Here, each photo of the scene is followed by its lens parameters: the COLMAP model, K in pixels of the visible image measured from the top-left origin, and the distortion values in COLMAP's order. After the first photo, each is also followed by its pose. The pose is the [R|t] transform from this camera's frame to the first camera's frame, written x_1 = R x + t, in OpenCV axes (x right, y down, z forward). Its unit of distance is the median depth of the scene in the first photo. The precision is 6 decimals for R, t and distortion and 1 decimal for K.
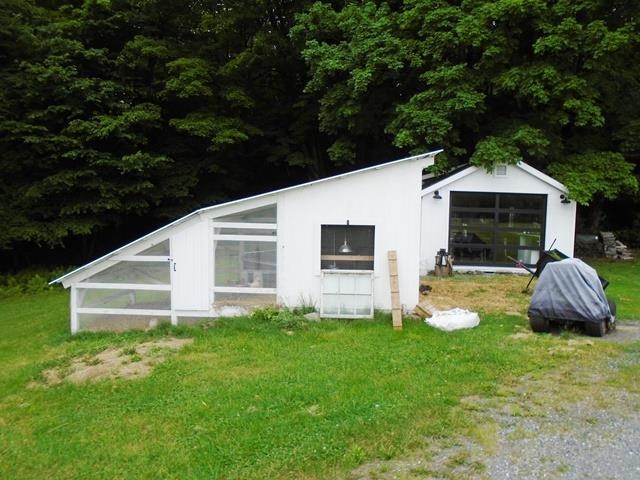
lens RADIAL K [[526.4, 0, 320.0], [0, 526.4, 240.0], [0, 0, 1]] dist [-0.002829, 0.001560]
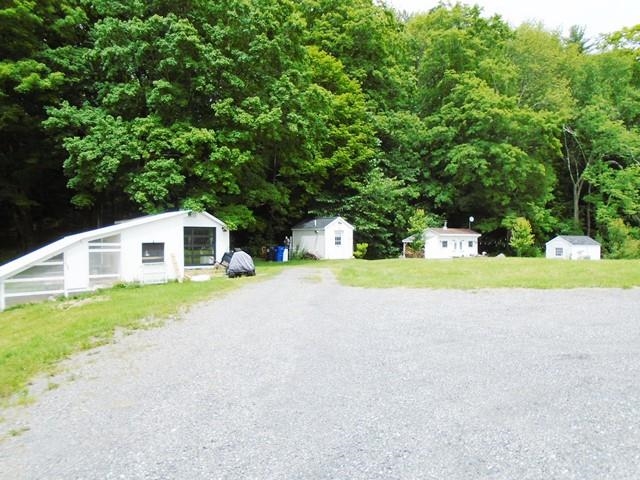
lens RADIAL K [[479.3, 0, 317.7], [0, 479.3, 232.1], [0, 0, 1]] dist [-0.026114, 0.003076]
pose [[0.768230, -0.025638, 0.639661, -0.458773], [0.073022, 0.996185, -0.047772, 0.048683], [-0.635996, 0.083410, 0.767172, -0.665172]]
